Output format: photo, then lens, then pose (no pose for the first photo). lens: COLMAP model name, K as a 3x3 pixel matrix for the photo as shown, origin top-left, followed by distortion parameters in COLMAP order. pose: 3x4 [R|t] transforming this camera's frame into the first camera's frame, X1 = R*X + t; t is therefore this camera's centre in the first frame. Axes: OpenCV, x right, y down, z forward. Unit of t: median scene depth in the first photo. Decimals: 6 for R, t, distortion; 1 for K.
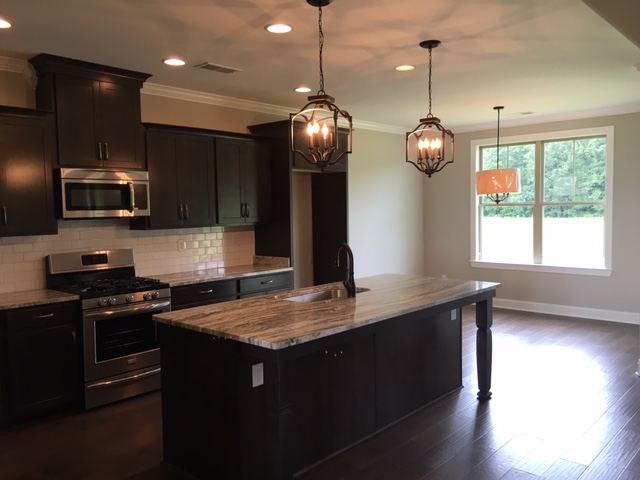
lens RADIAL K [[546.2, 0, 317.1], [0, 546.2, 239.3], [0, 0, 1]] dist [0.056980, -0.055040]
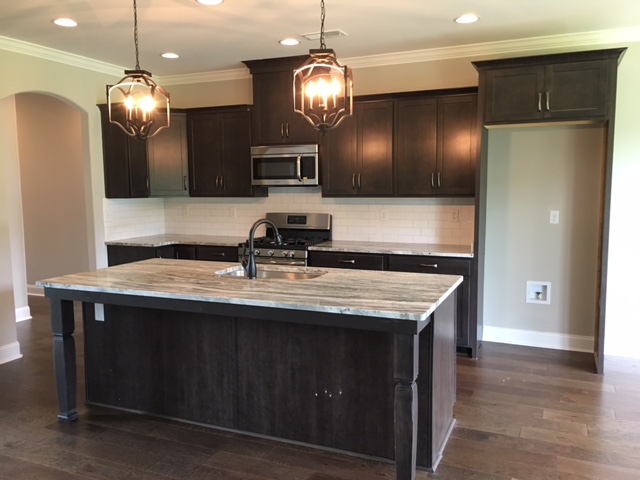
lens RADIAL K [[546.2, 0, 315.9], [0, 546.2, 245.6], [0, 0, 1]] dist [0.056980, -0.055040]
pose [[0.336532, 0.126711, -0.933108, 0.747791], [-0.053437, 0.991878, 0.115419, -0.048537], [0.940154, 0.011021, 0.340570, 0.628330]]
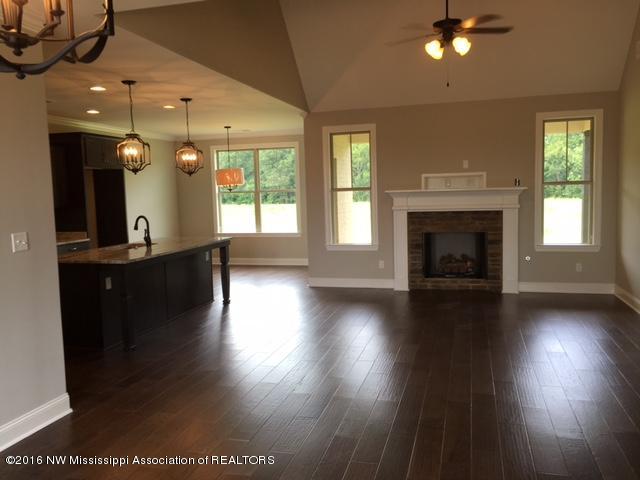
lens RADIAL K [[546.2, 0, 318.3], [0, 546.2, 242.1], [0, 0, 1]] dist [0.056980, -0.055040]
pose [[0.892384, -0.051534, 0.448325, -0.189644], [0.039743, 0.998573, 0.035675, 0.041913], [-0.449524, -0.014018, 0.893158, -0.629986]]
